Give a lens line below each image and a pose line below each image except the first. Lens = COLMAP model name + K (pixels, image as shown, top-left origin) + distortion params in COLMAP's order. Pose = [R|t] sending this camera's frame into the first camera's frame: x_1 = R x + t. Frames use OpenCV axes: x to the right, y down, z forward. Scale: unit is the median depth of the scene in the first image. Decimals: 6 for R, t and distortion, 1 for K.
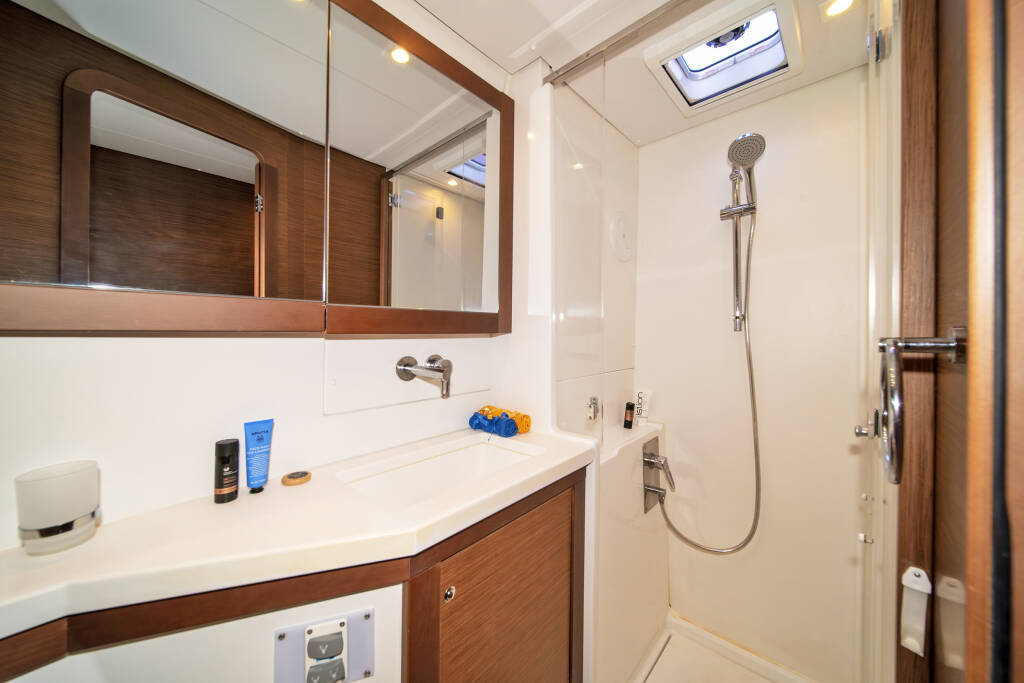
lens RADIAL K [[369.9, 0, 510.3], [0, 369.9, 336.4], [0, 0, 1]] dist [-0.000712, -0.000112]
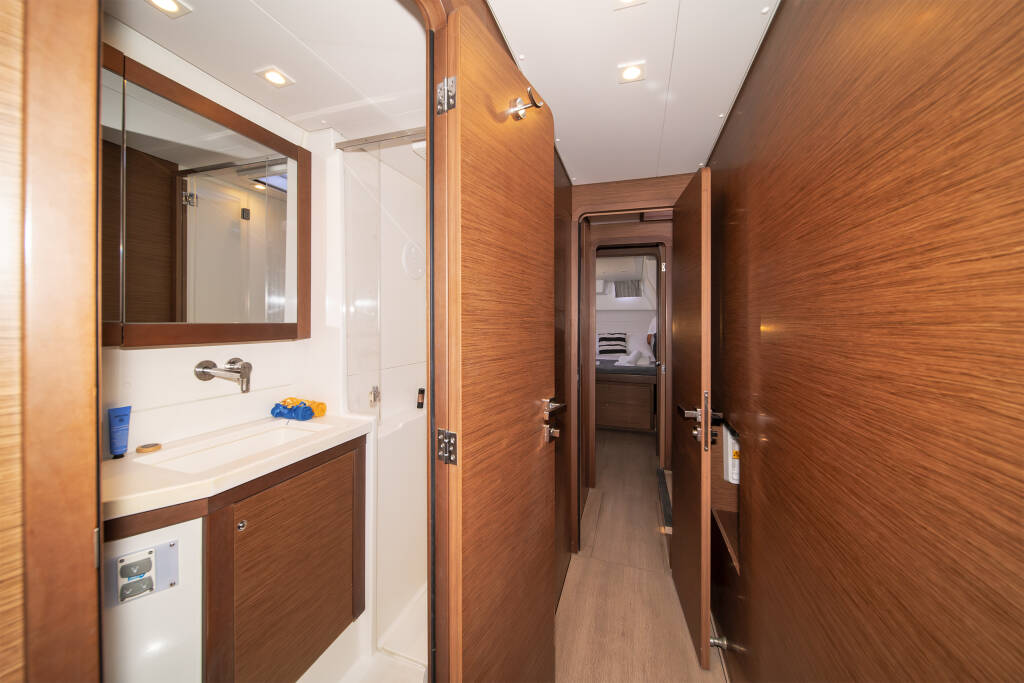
lens RADIAL K [[369.9, 0, 510.3], [0, 369.9, 336.4], [0, 0, 1]] dist [-0.000712, -0.000112]
pose [[0.916406, 0.002859, 0.400241, 0.133336], [-0.016789, 0.999369, 0.031301, -0.071741], [-0.399899, -0.035404, 0.915875, -0.448225]]
